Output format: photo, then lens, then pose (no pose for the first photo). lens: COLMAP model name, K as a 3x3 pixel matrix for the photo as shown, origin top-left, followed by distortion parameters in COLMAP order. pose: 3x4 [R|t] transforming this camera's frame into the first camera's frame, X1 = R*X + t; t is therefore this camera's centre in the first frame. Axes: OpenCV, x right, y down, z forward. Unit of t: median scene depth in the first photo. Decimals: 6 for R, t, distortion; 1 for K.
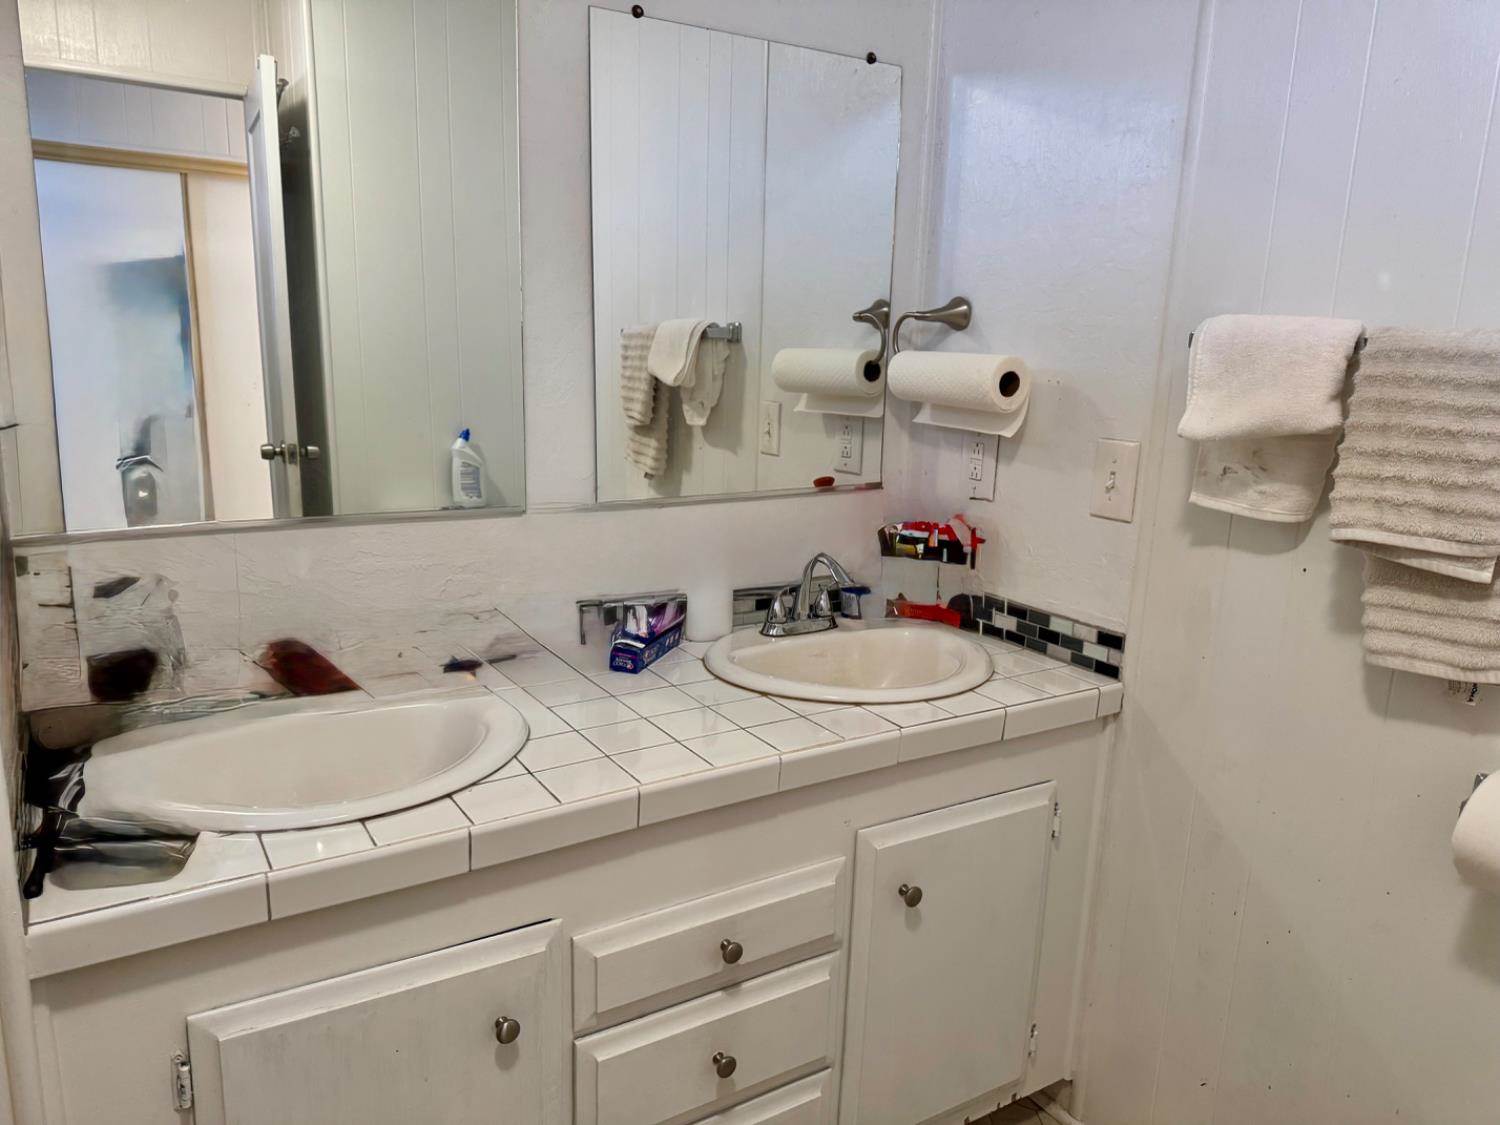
lens RADIAL K [[1068.2, 0, 750.0], [0, 1068.2, 562.5], [0, 0, 1]] dist [-0.003786, -0.002400]
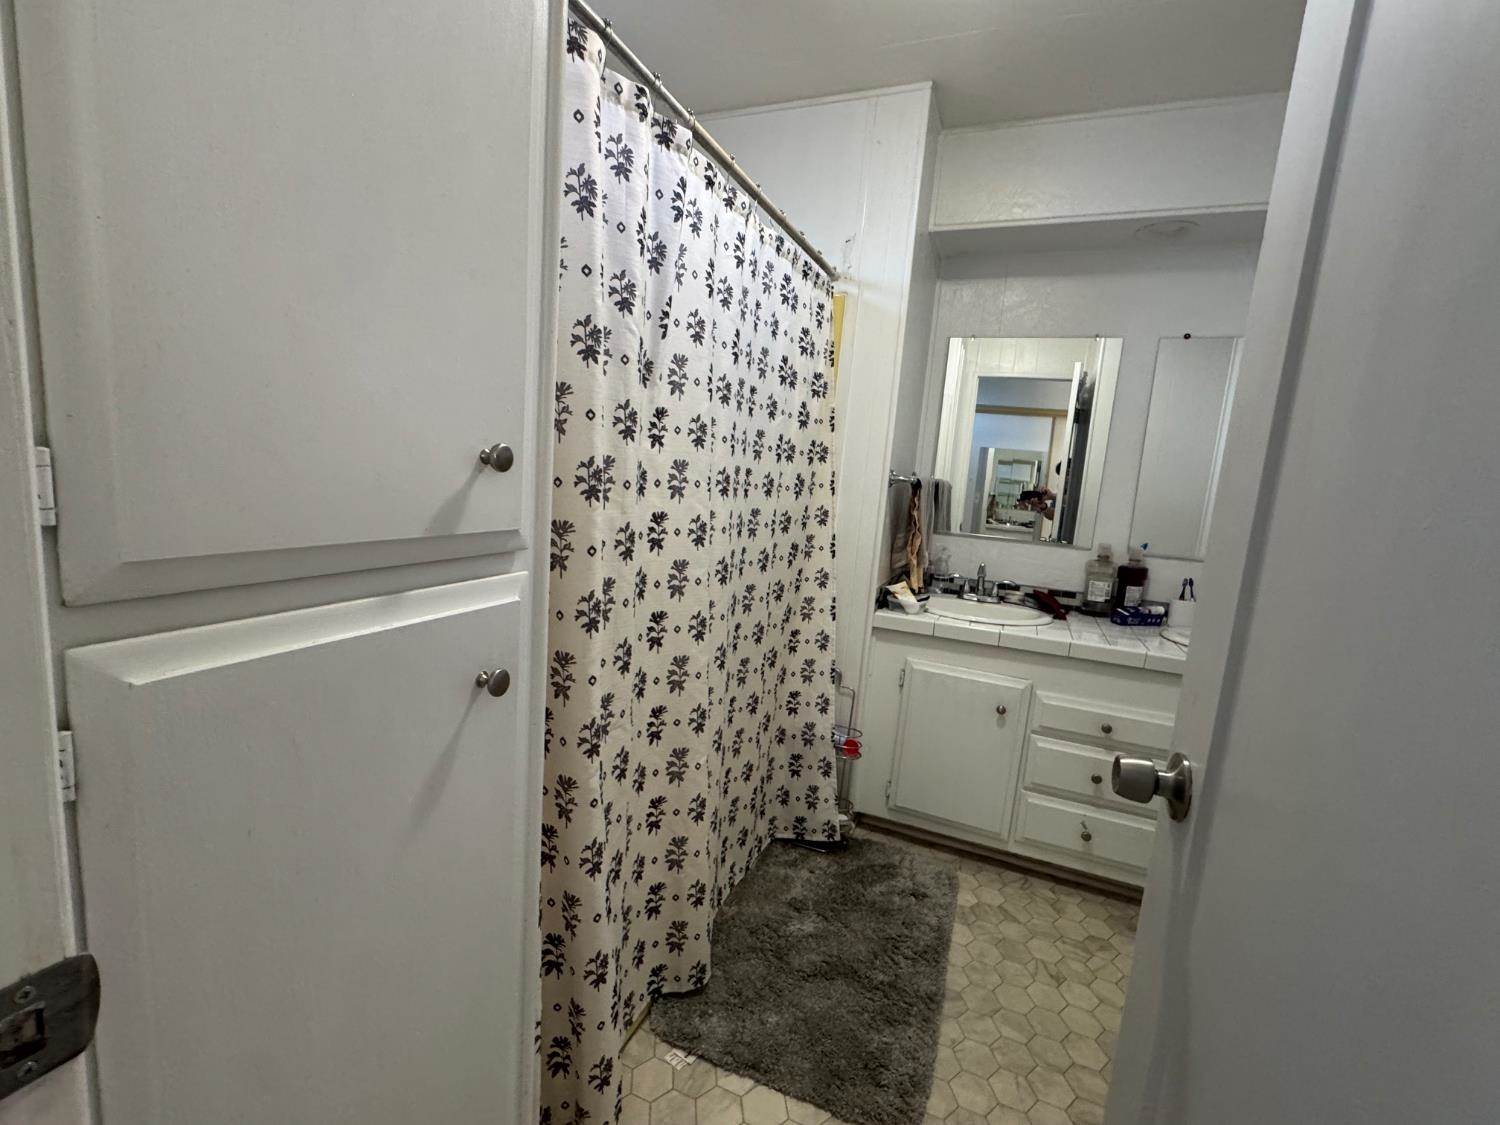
lens RADIAL K [[652.8, 0, 751.7], [0, 652.8, 562.7], [0, 0, 1]] dist [-0.002326, -0.000286]
pose [[0.584639, 0.131888, -0.800502, 0.650364], [-0.233467, 0.972310, -0.010315, 0.215883], [0.776975, 0.192922, 0.599242, -0.557600]]
